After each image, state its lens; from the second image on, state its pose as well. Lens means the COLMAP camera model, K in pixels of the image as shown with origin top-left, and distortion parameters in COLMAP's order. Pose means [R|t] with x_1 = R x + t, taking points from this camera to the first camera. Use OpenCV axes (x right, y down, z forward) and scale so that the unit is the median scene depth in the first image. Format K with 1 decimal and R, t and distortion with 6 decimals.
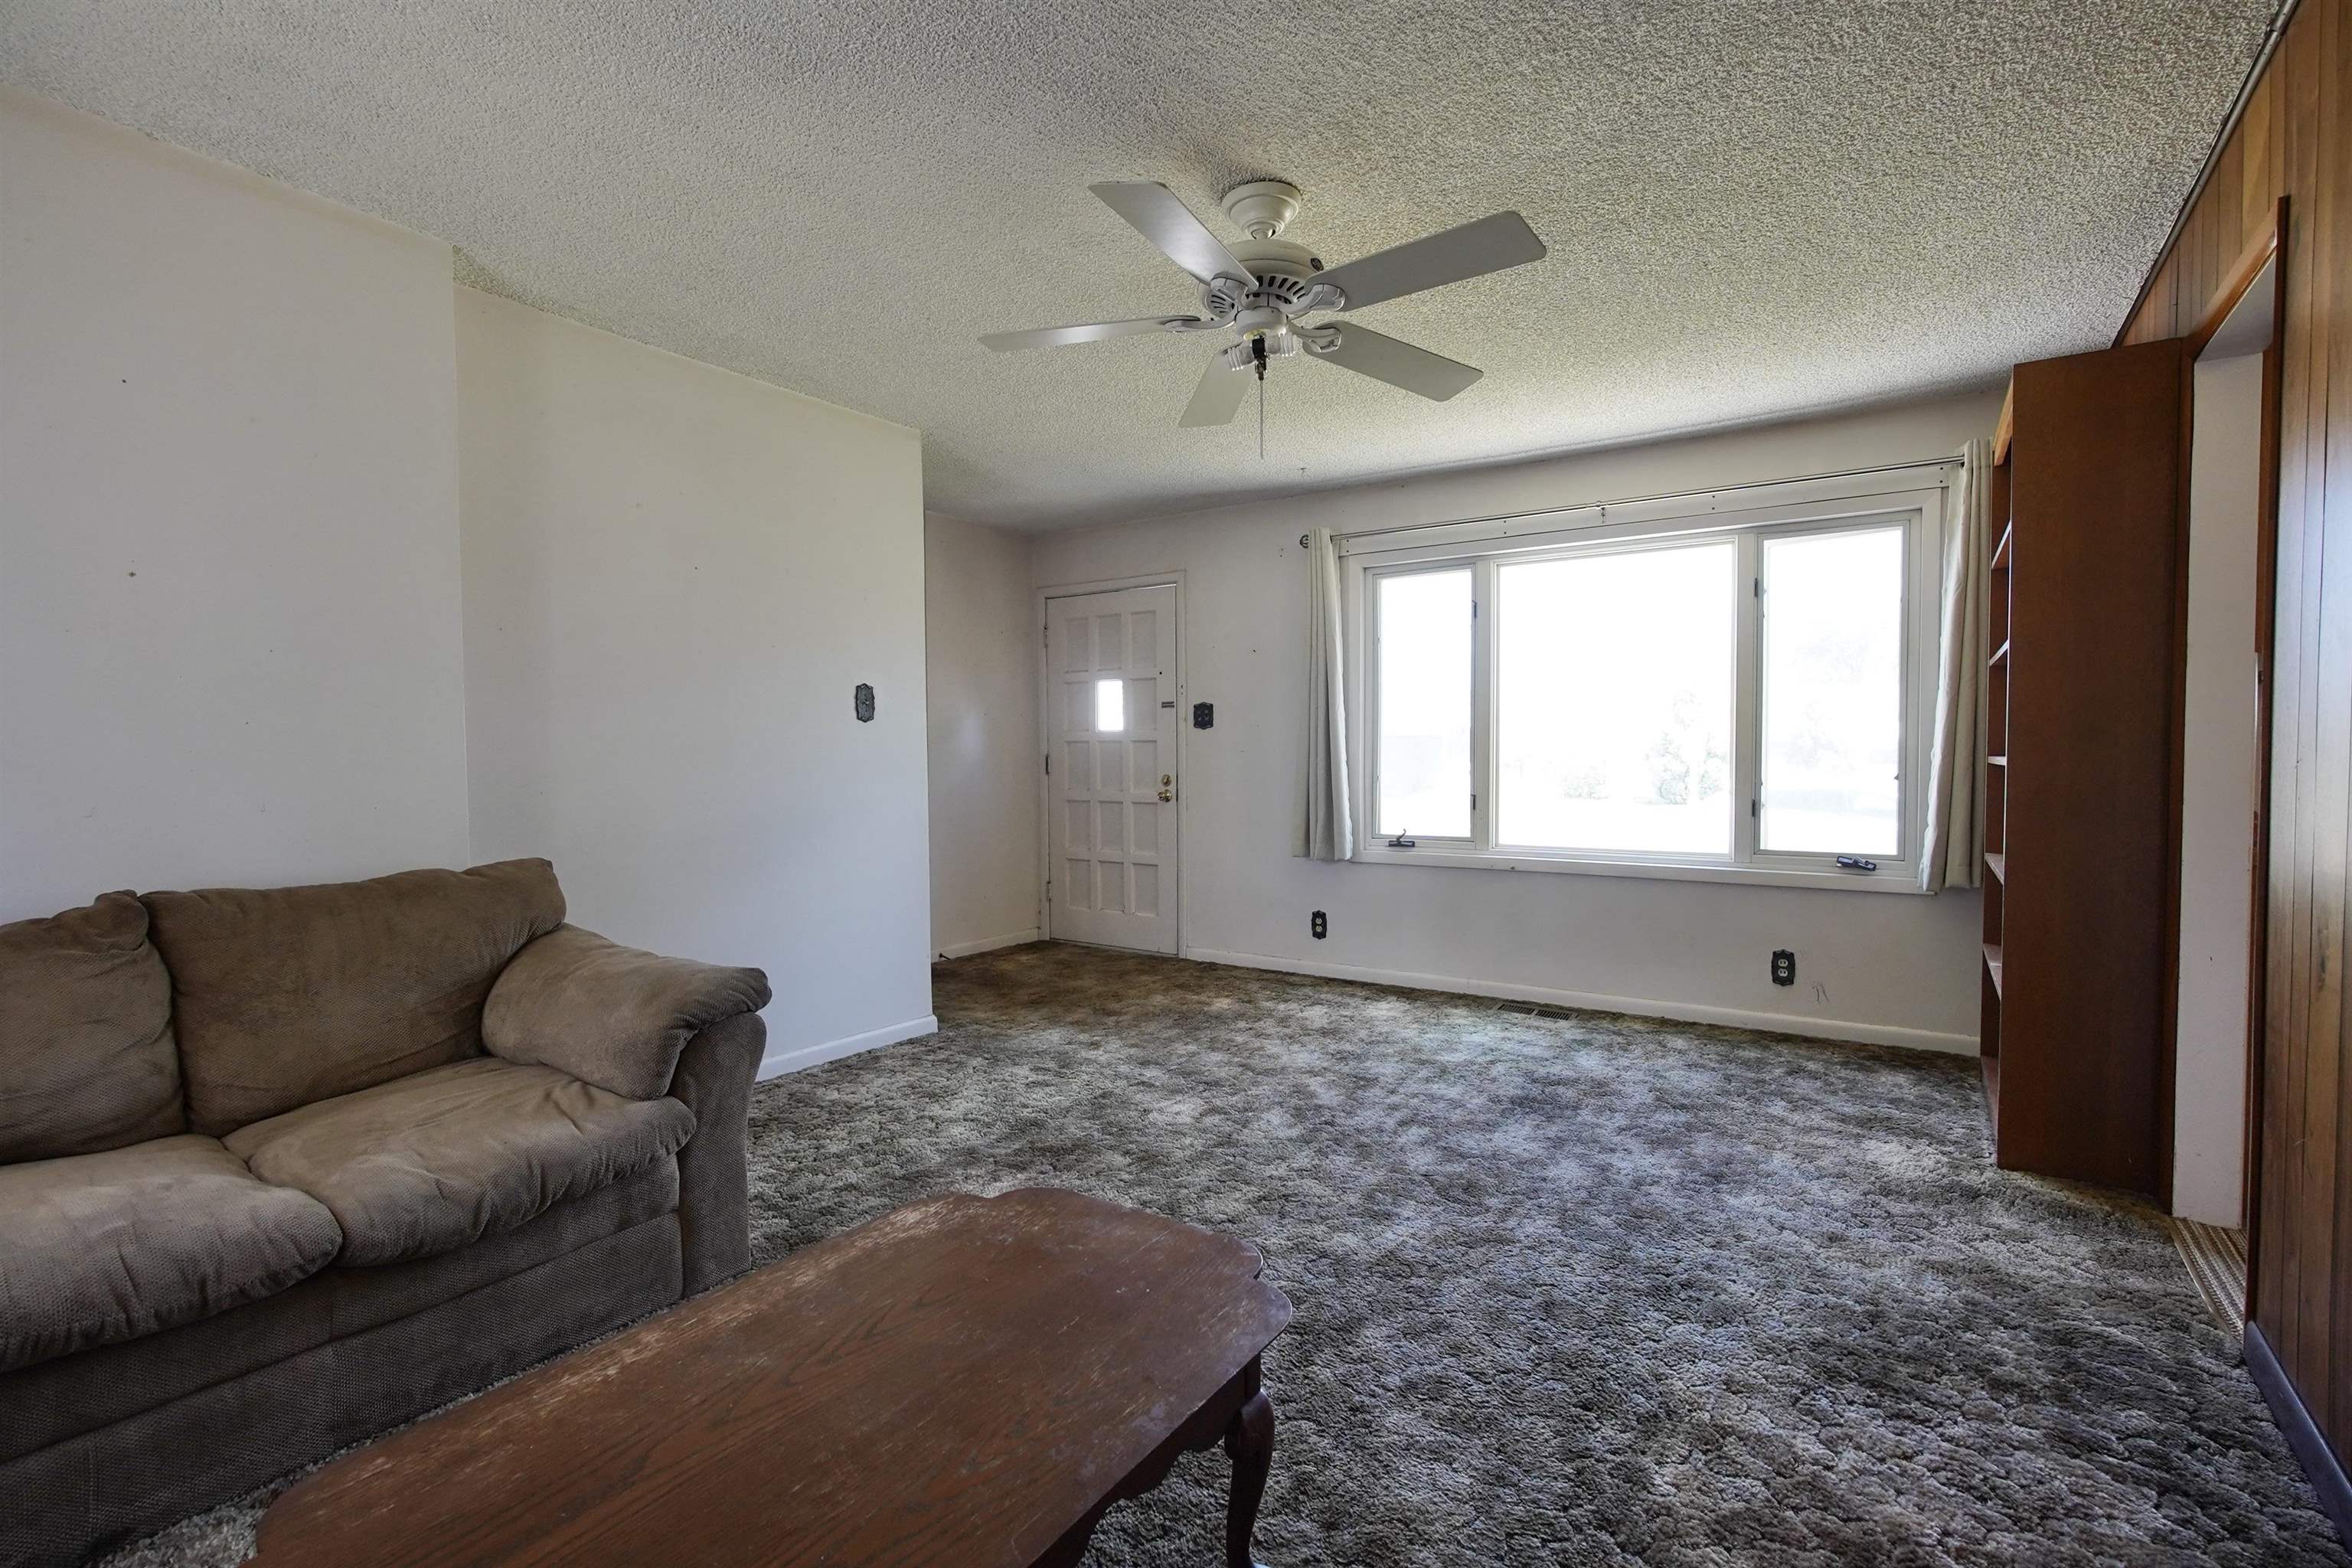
lens RADIAL K [[1079.2, 0, 1174.4], [0, 1079.2, 777.3], [0, 0, 1]] dist [-0.022710, 0.010813]
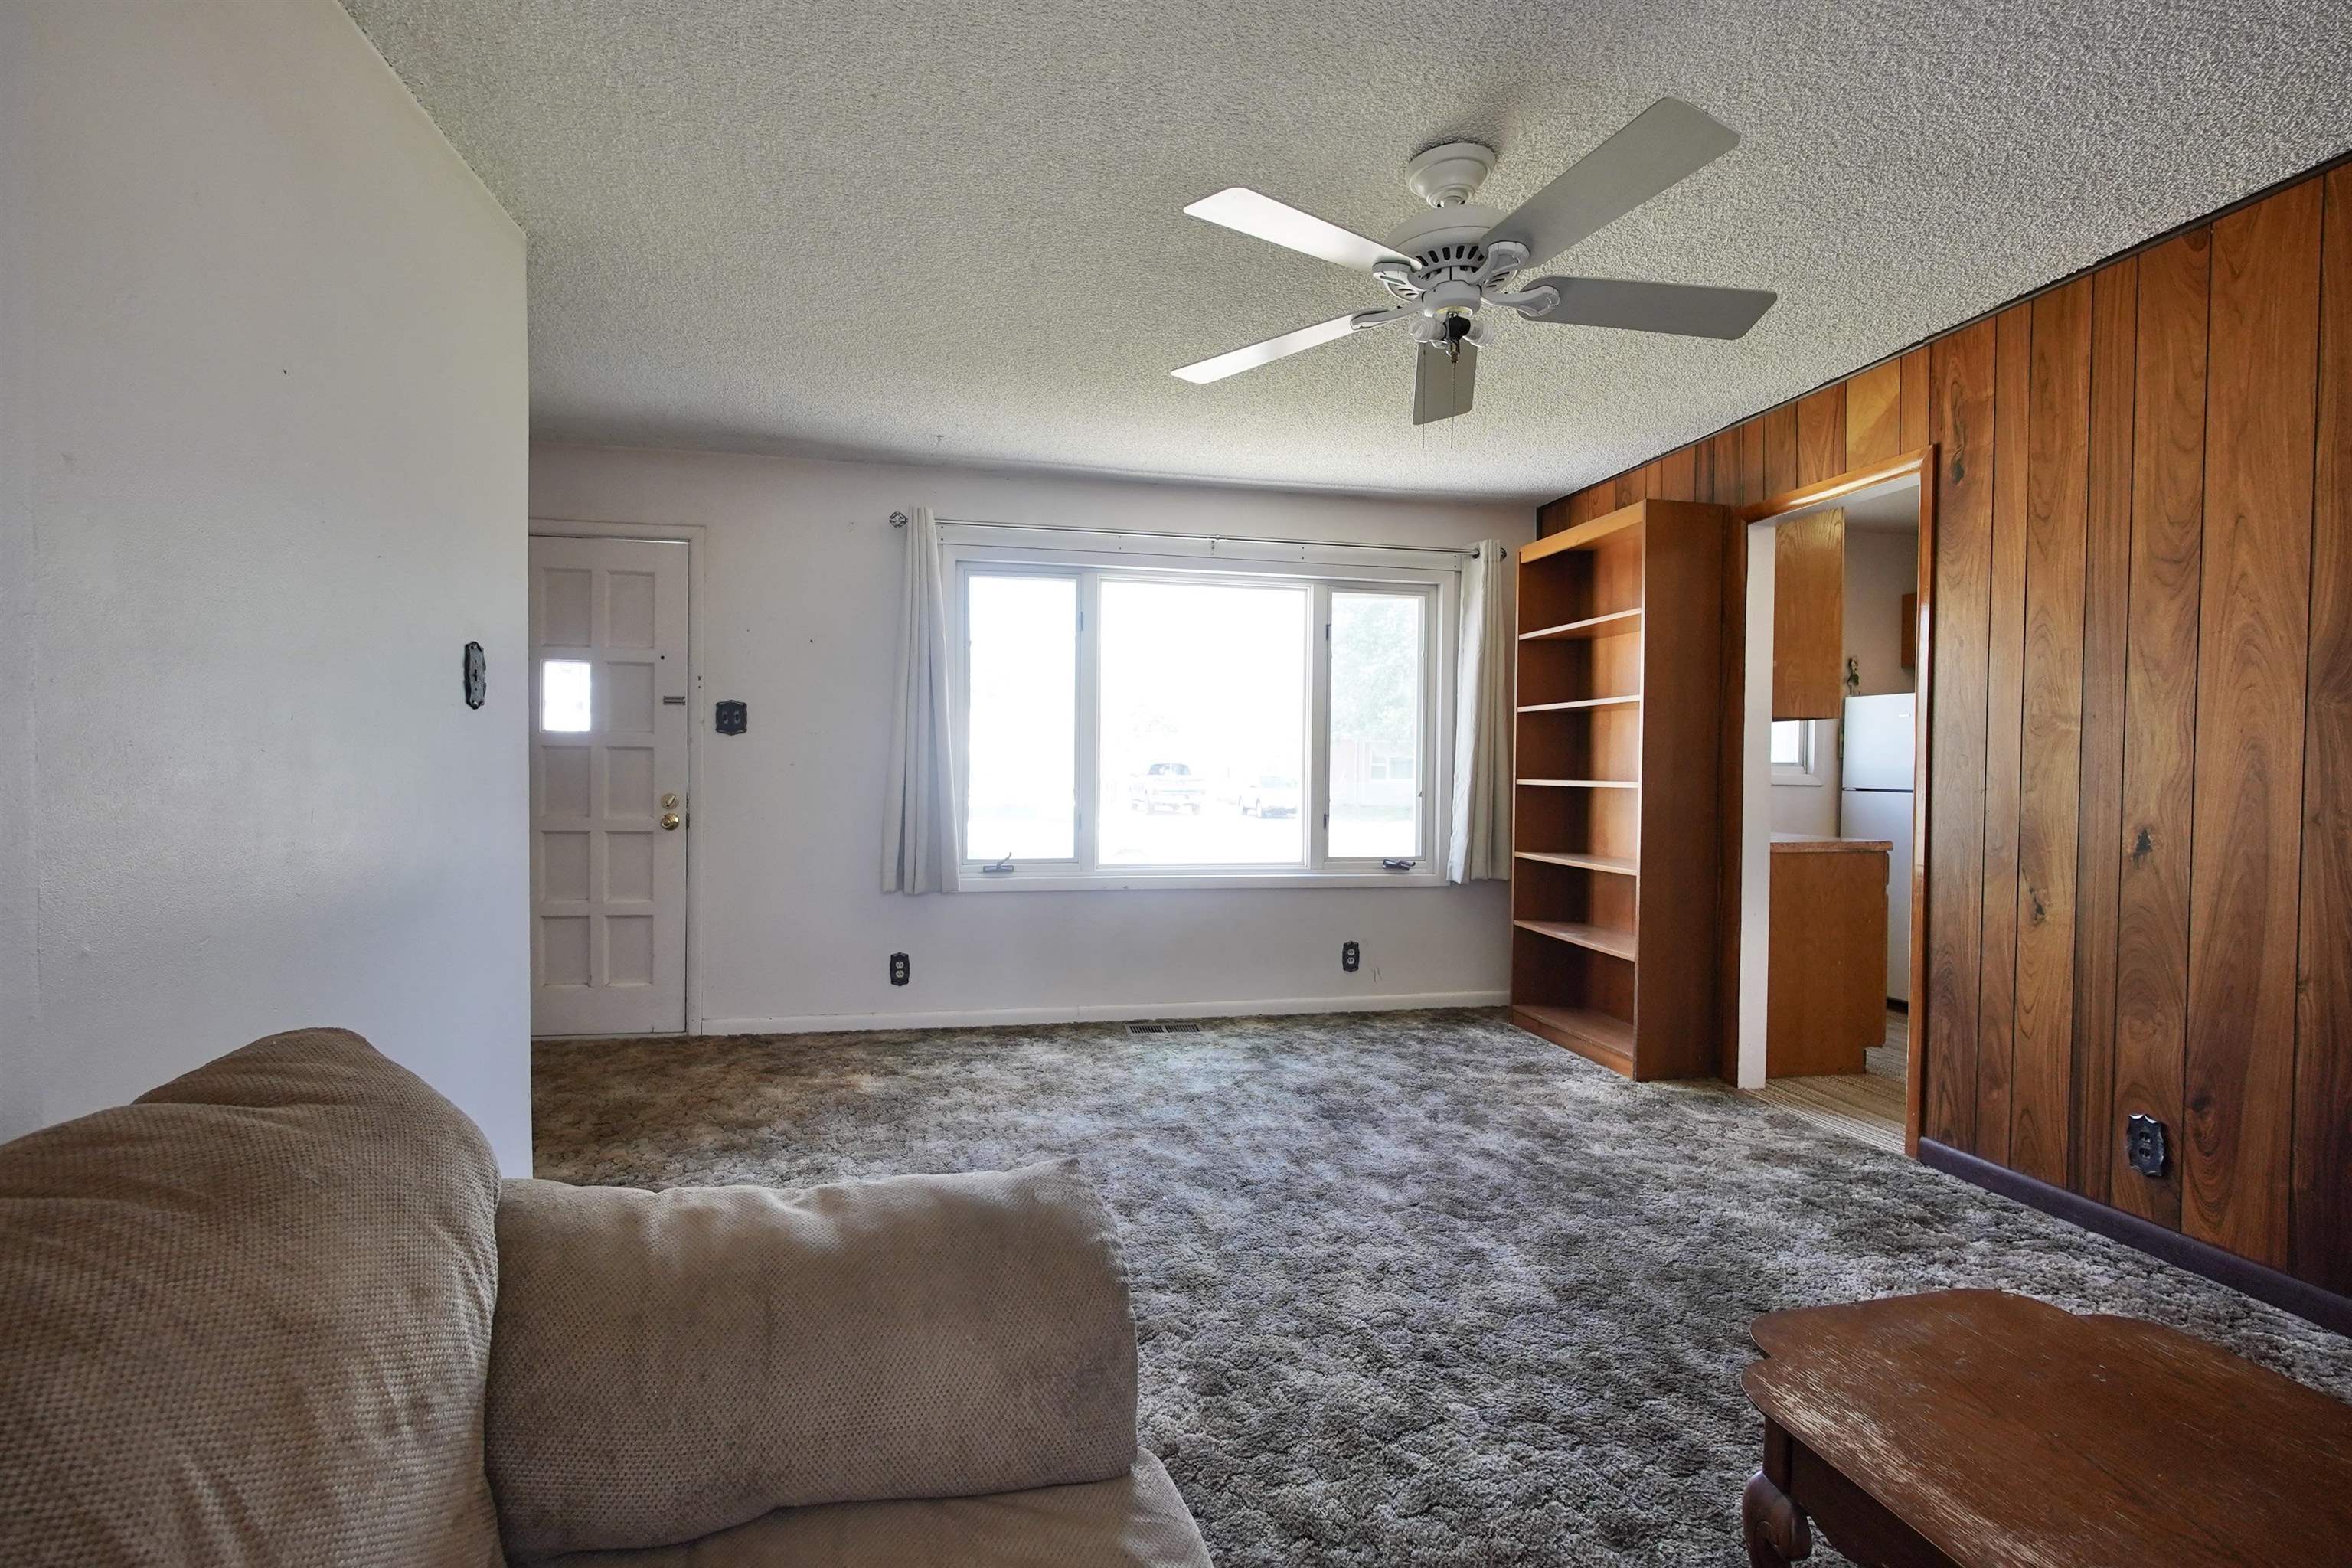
lens RADIAL K [[1079.2, 0, 1174.4], [0, 1079.2, 777.3], [0, 0, 1]] dist [-0.022710, 0.010813]
pose [[0.687729, 0.005738, 0.725945, -0.480446], [0.002040, 0.999950, -0.009836, -0.009154], [-0.725964, 0.008245, 0.687683, 0.363473]]
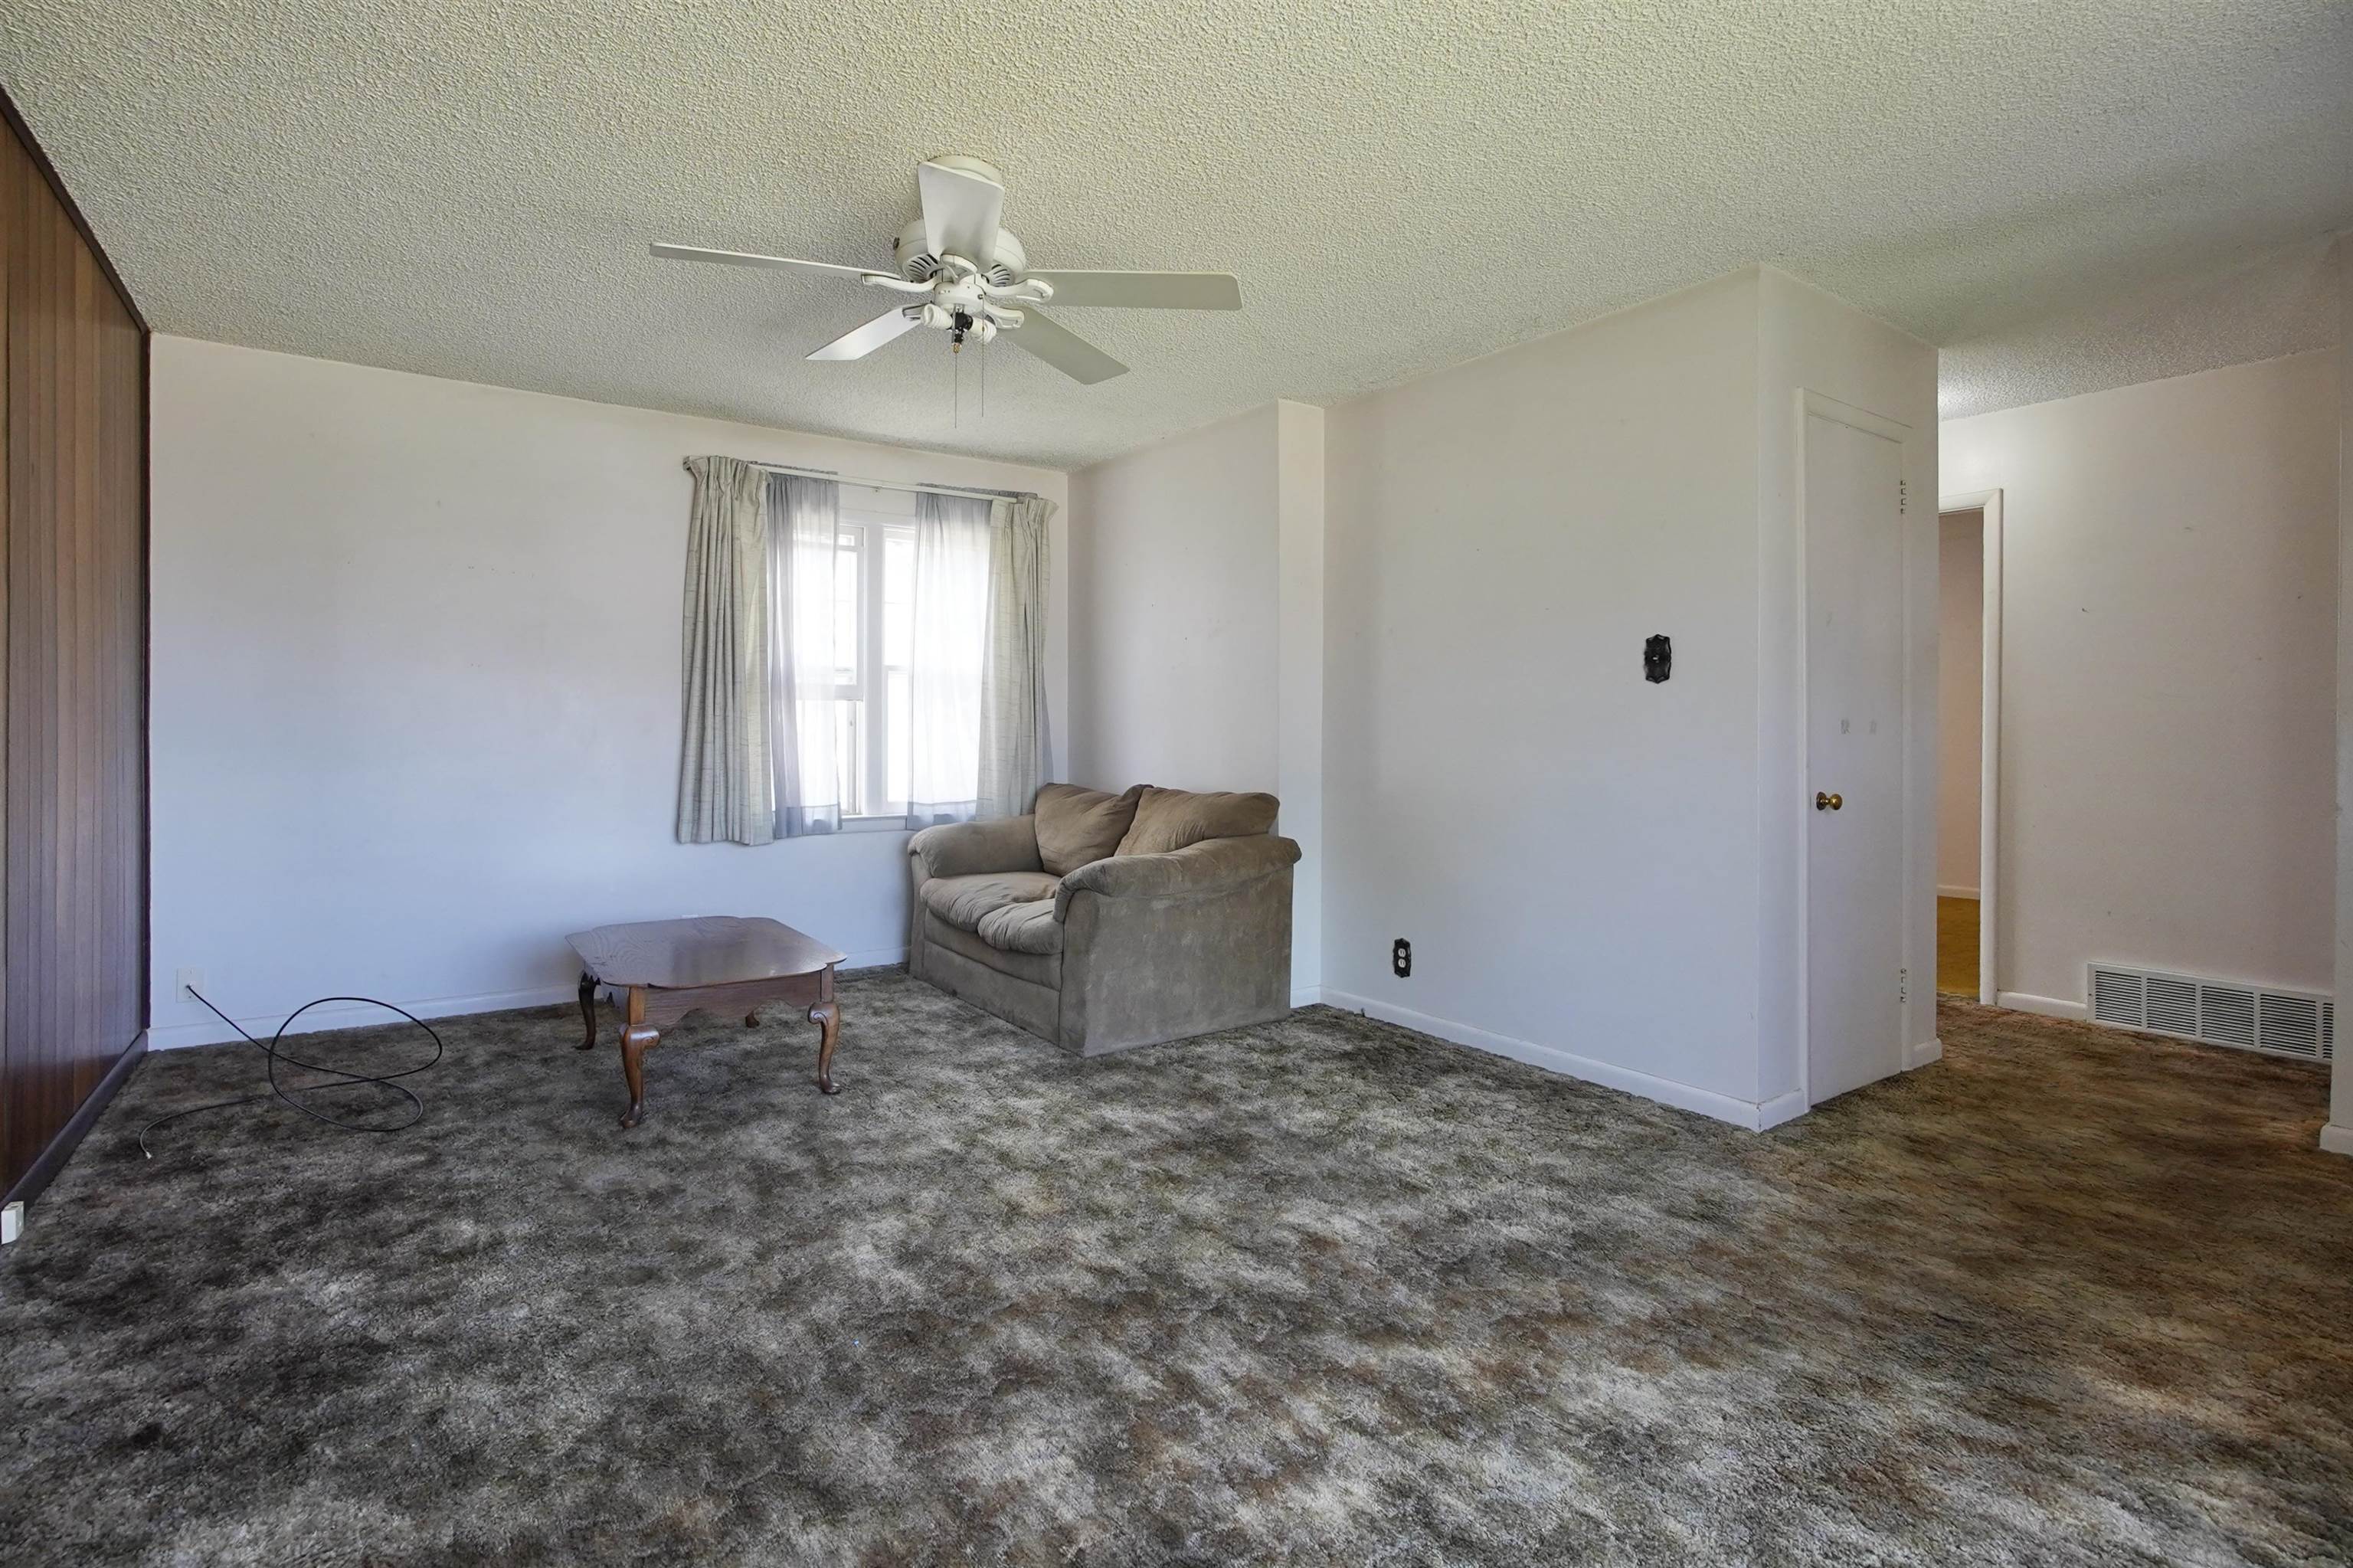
lens RADIAL K [[1119.6, 0, 1167.1], [0, 1119.6, 732.1], [0, 0, 1]] dist [-0.022042, 0.009711]
pose [[-0.351110, 0.003927, -0.936326, 0.653197], [-0.023854, 0.999629, 0.013137, -0.018737], [0.936030, 0.026947, -0.350886, 1.027063]]
